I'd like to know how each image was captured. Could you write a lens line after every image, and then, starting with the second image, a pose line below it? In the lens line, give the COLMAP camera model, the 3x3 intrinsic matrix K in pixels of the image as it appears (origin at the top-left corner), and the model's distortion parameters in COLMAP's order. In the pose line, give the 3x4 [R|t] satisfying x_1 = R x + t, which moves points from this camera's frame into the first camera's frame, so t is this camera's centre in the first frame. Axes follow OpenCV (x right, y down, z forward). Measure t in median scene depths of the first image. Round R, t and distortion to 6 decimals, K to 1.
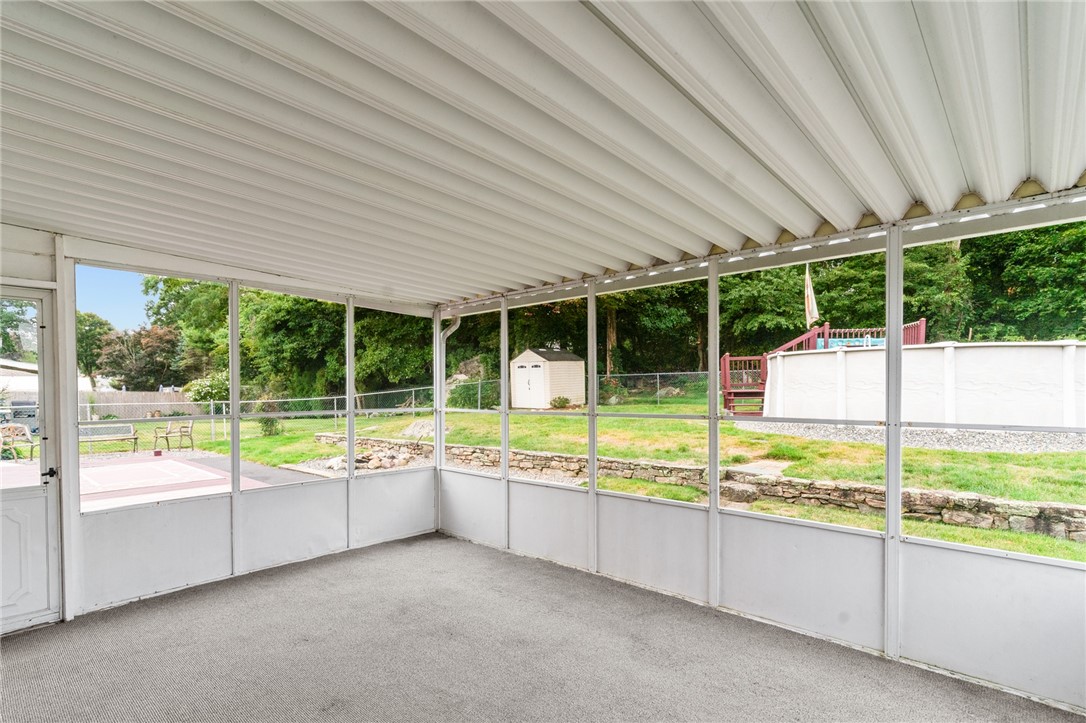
lens RADIAL K [[533.0, 0, 543.4], [0, 533.0, 395.5], [0, 0, 1]] dist [0.000125, -0.000006]
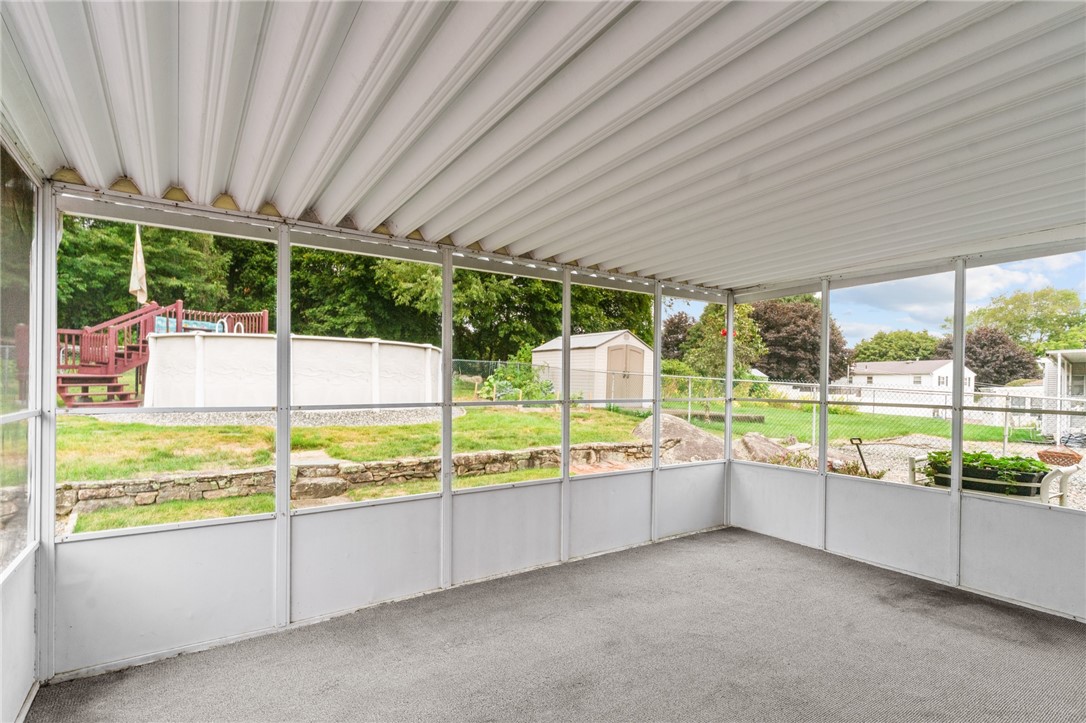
lens RADIAL K [[545.3, 0, 542.1], [0, 545.3, 380.4], [0, 0, 1]] dist [-0.000151, -0.000329]
pose [[0.231850, 0.003347, 0.972746, -0.382911], [-0.001355, 0.999994, -0.003118, -0.000647], [-0.972751, -0.000595, 0.231854, 0.339158]]
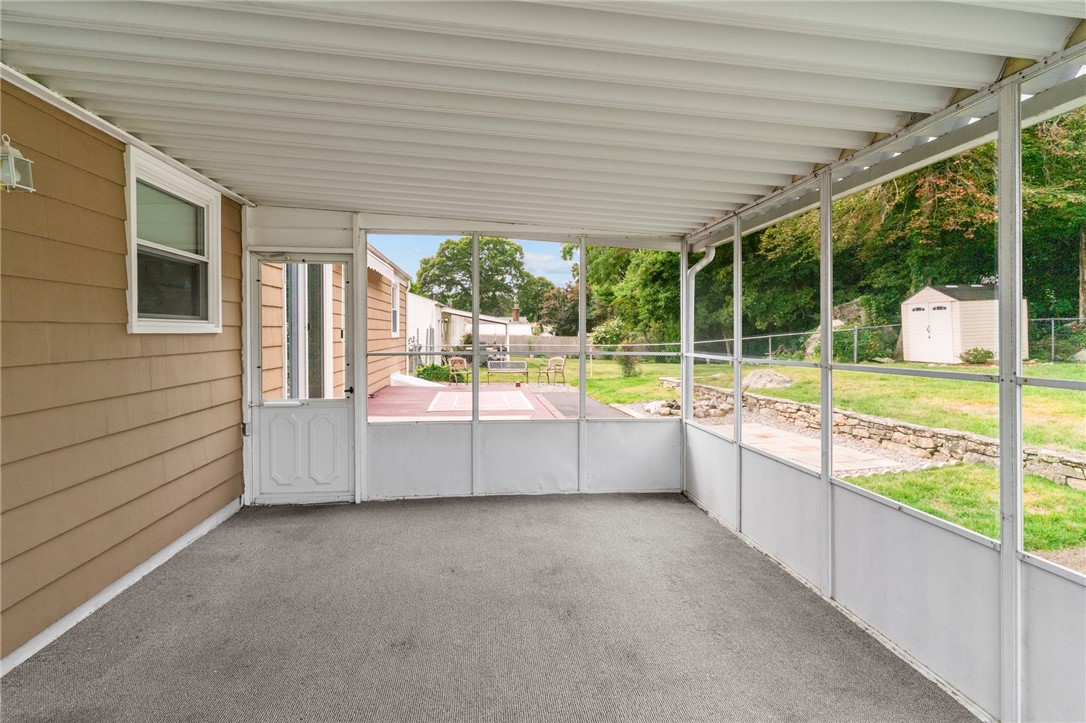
lens RADIAL K [[530.7, 0, 545.9], [0, 530.7, 337.7], [0, 0, 1]] dist [0.005689, 0.000289]
pose [[0.763581, 0.011956, -0.645601, 0.134455], [-0.018499, 0.999823, -0.003363, 0.003268], [0.645447, 0.014511, 0.763667, 0.124625]]
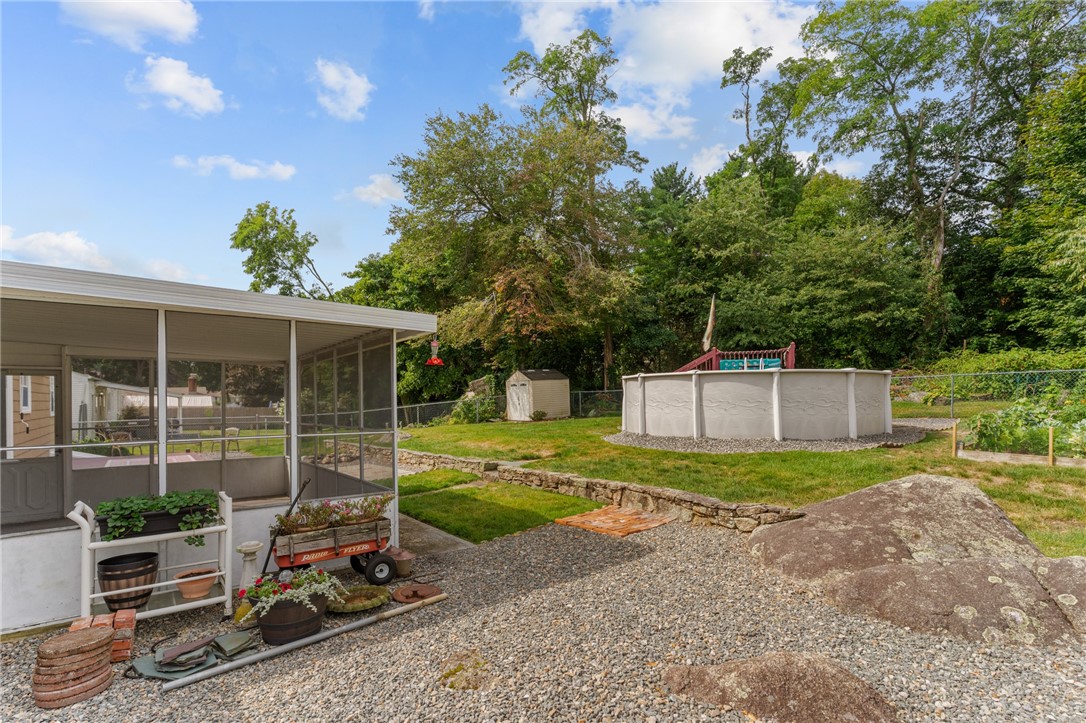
lens RADIAL K [[525.8, 0, 543.0], [0, 525.8, 391.0], [0, 0, 1]] dist [-0.001040, -0.000200]
pose [[0.985026, -0.011850, -0.171997, 0.625203], [0.006369, 0.999455, -0.032387, -0.009134], [0.172287, 0.030806, 0.984565, -0.355521]]
